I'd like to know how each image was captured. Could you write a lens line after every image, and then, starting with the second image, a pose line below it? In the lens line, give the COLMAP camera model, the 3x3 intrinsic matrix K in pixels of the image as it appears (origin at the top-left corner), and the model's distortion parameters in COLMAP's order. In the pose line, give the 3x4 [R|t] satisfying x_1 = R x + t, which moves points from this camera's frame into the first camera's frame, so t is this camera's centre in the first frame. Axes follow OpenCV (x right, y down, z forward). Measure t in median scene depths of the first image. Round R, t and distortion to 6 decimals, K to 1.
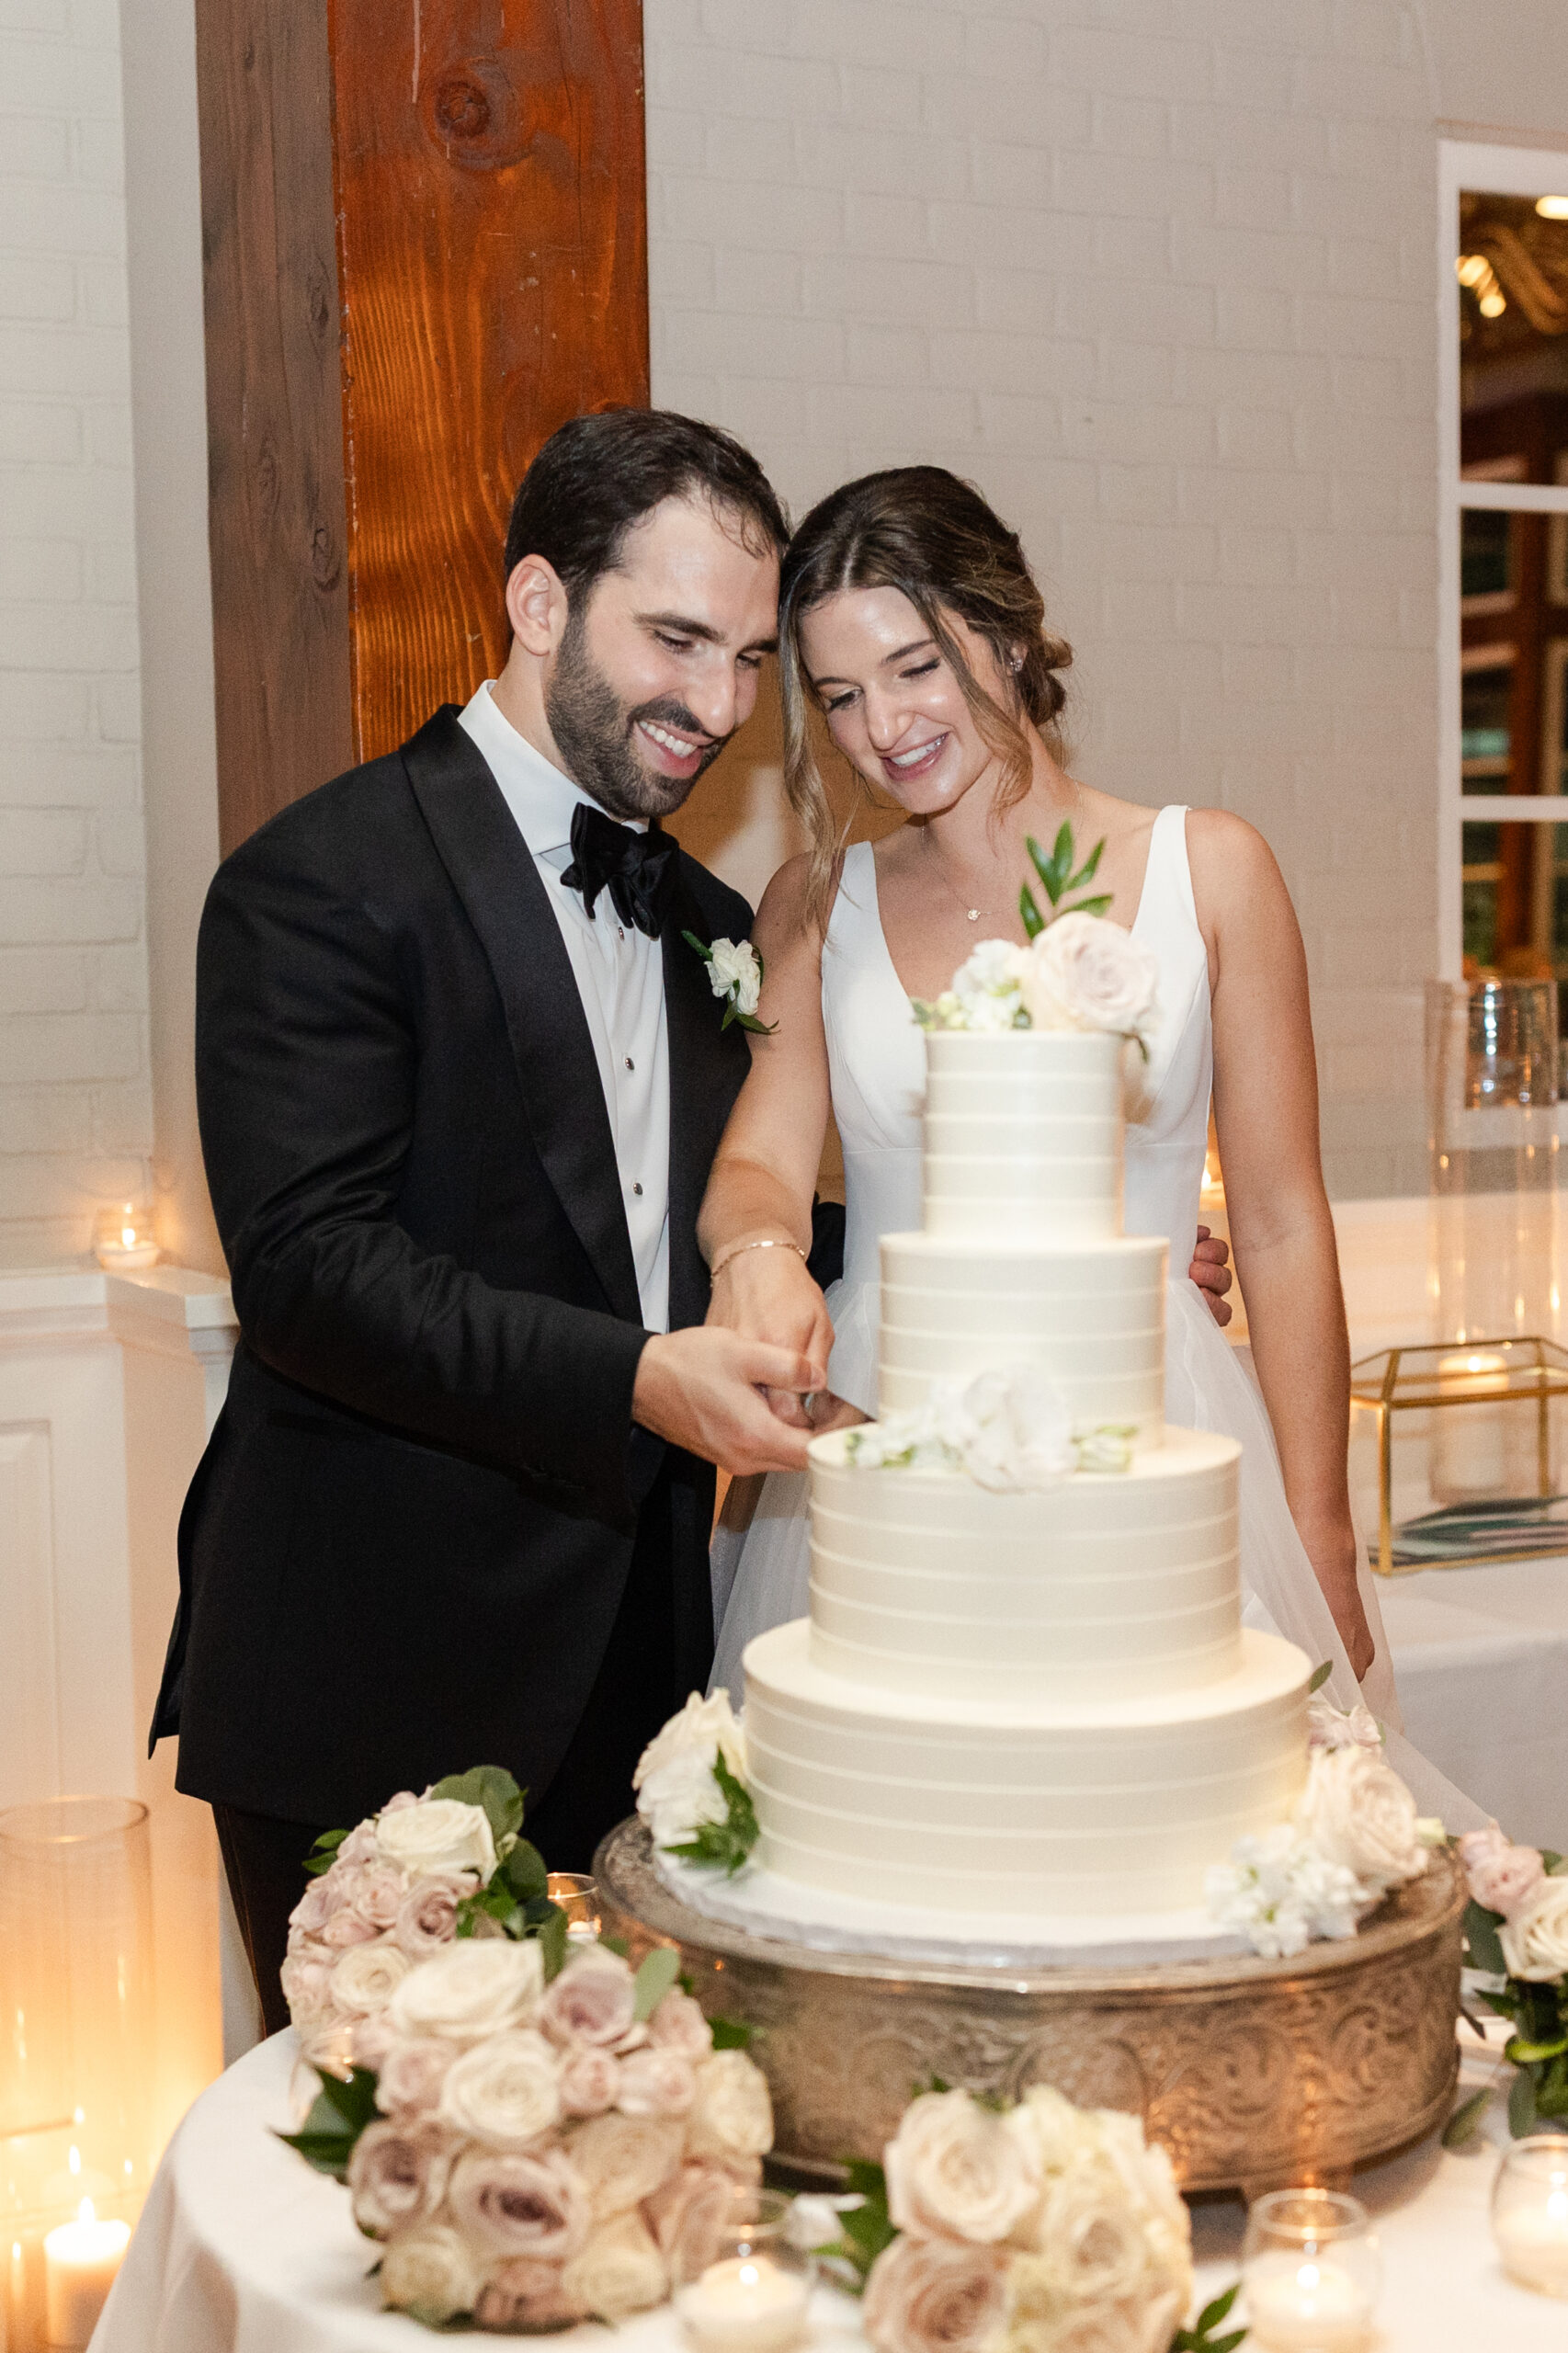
lens RADIAL K [[2842.6, 0, 783.7], [0, 2842.6, 1147.8], [0, 0, 1]] dist [0.008678, -0.026203]
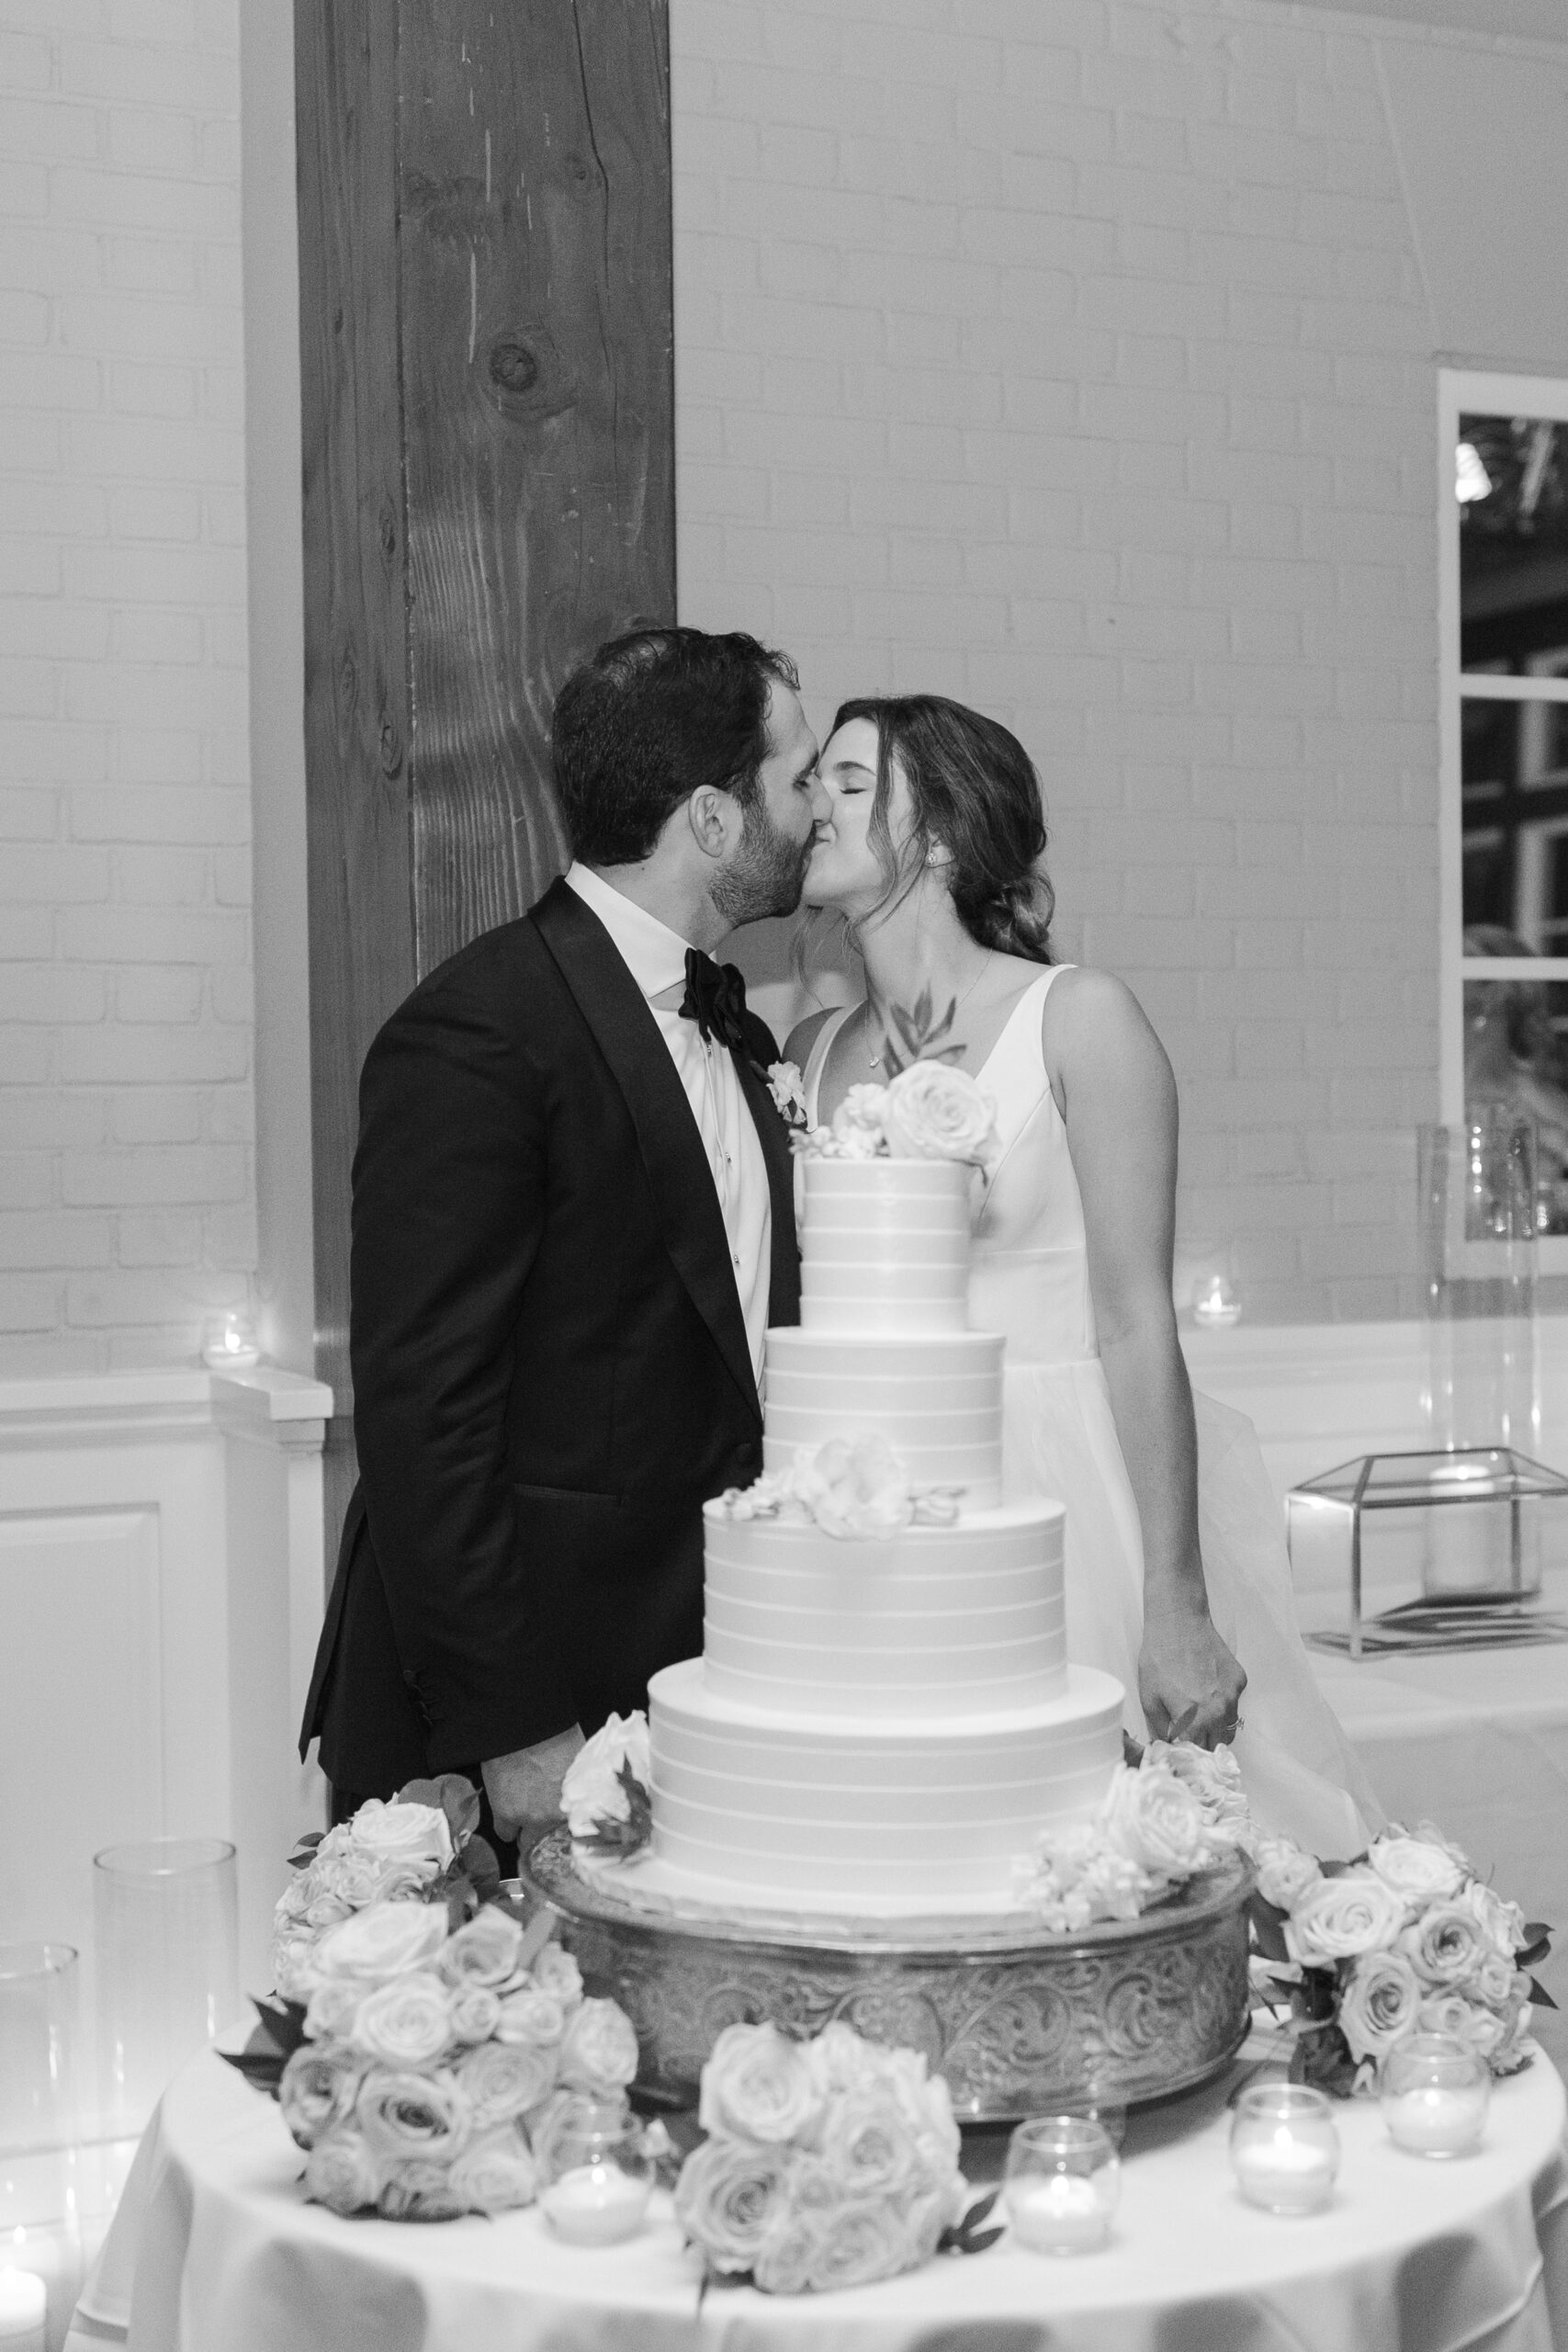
lens RADIAL K [[2624.8, 0, 784.0], [0, 2624.8, 1176.0], [0, 0, 1]] dist [0.007629, -0.016616]
pose [[0.999132, 0.007557, -0.040960, 0.091066], [-0.009109, 0.999242, -0.037841, 0.009011], [0.040643, 0.038181, 0.998444, -0.111608]]
